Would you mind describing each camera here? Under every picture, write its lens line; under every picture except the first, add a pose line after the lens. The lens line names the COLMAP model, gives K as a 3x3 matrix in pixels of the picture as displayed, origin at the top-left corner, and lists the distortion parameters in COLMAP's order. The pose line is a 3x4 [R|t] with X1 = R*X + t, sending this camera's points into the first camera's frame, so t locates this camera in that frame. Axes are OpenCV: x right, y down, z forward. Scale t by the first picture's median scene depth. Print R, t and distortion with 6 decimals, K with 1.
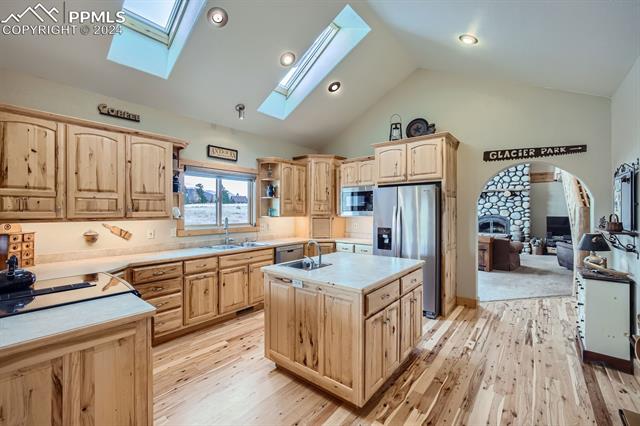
lens RADIAL K [[272.0, 0, 320.4], [0, 272.0, 211.9], [0, 0, 1]] dist [-0.022866, 0.008460]
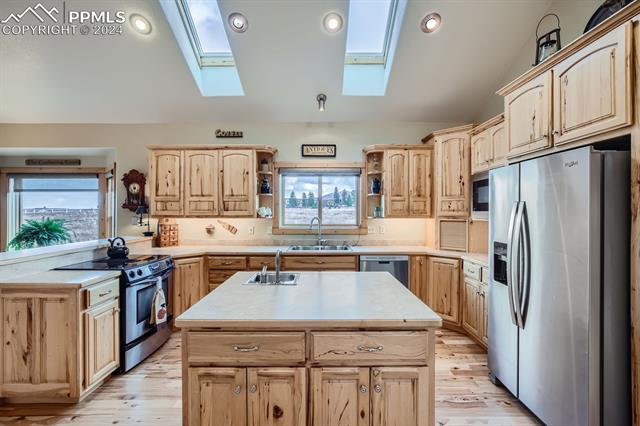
lens RADIAL K [[286.2, 0, 318.7], [0, 286.2, 212.0], [0, 0, 1]] dist [-0.018272, 0.004612]
pose [[0.628668, 0.005554, -0.777654, 0.439234], [-0.003618, 0.999985, 0.004218, -0.002746], [0.777665, 0.000162, 0.628679, 0.371120]]
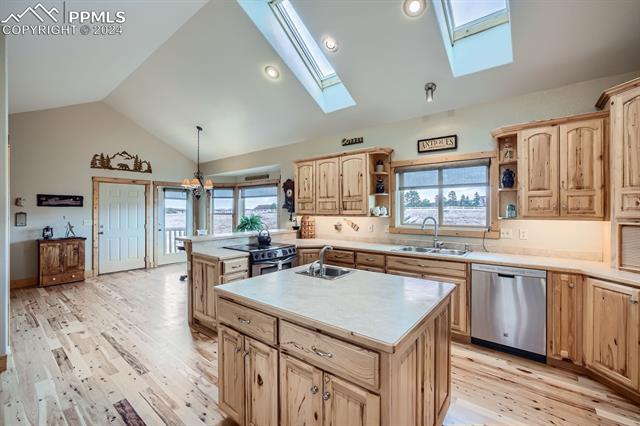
lens RADIAL K [[272.0, 0, 316.9], [0, 272.0, 209.1], [0, 0, 1]] dist [-0.022866, 0.008460]
pose [[0.005114, -0.000597, -0.999987, 0.526910], [-0.001282, 0.999999, -0.000603, -0.004308], [0.999986, 0.001285, 0.005113, 0.621962]]
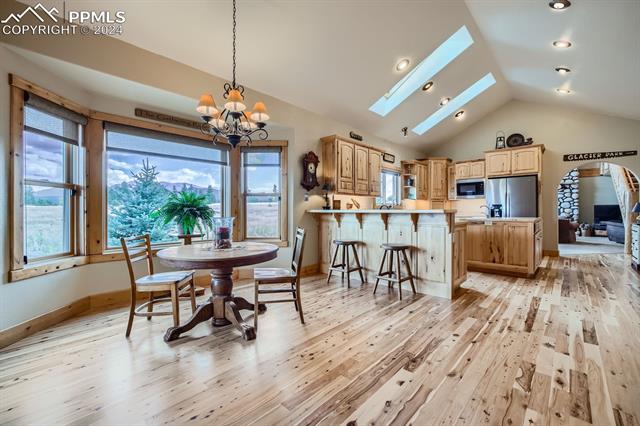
lens RADIAL K [[272.0, 0, 321.0], [0, 272.0, 210.6], [0, 0, 1]] dist [-0.022866, 0.008460]
pose [[0.997953, -0.000620, -0.063953, -0.665437], [0.000564, 0.999999, -0.000891, 0.092558], [0.063954, 0.000853, 0.997953, -0.606603]]
